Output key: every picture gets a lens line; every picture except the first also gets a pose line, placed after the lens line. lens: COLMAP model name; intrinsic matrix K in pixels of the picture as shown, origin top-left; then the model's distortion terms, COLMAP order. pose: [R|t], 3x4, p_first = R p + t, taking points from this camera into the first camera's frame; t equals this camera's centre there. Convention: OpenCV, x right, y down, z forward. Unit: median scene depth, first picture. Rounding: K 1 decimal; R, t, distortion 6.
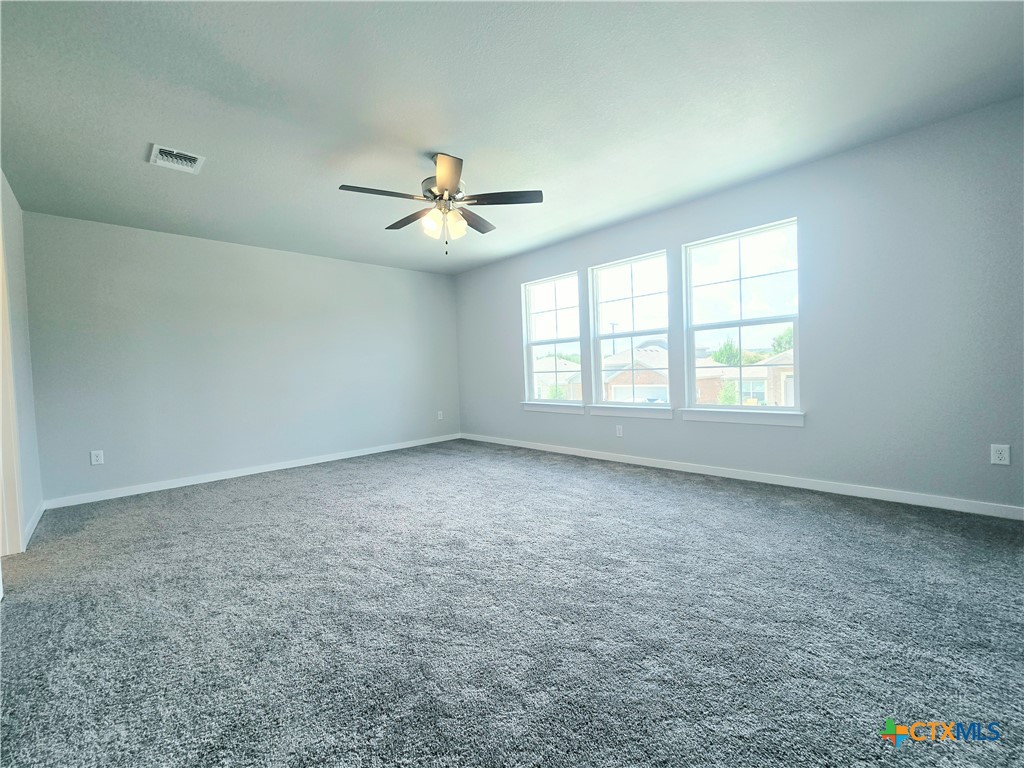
lens RADIAL K [[419.3, 0, 512.0], [0, 419.3, 384.0], [0, 0, 1]] dist [0.000631, 0.000152]
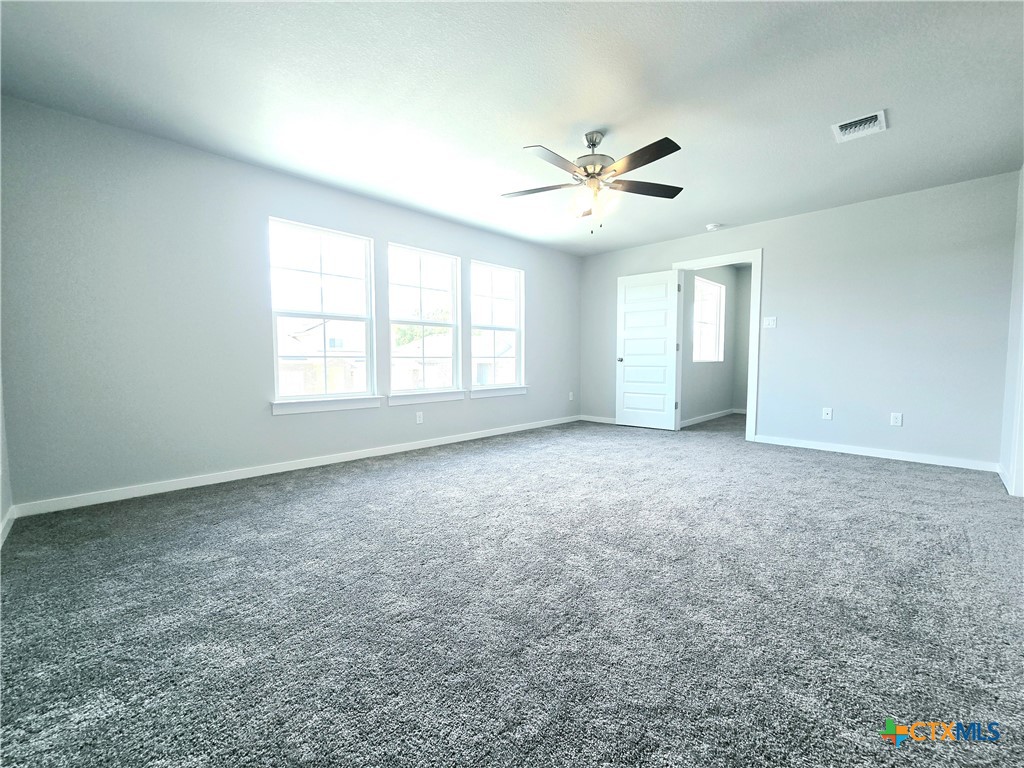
lens RADIAL K [[425.7, 0, 512.0], [0, 425.7, 384.0], [0, 0, 1]] dist [-0.016110, 0.000520]
pose [[-0.015319, -0.029458, 0.999449, -0.719486], [0.026568, 0.999201, 0.029858, 0.005981], [-0.999530, 0.027011, -0.014524, 0.743888]]
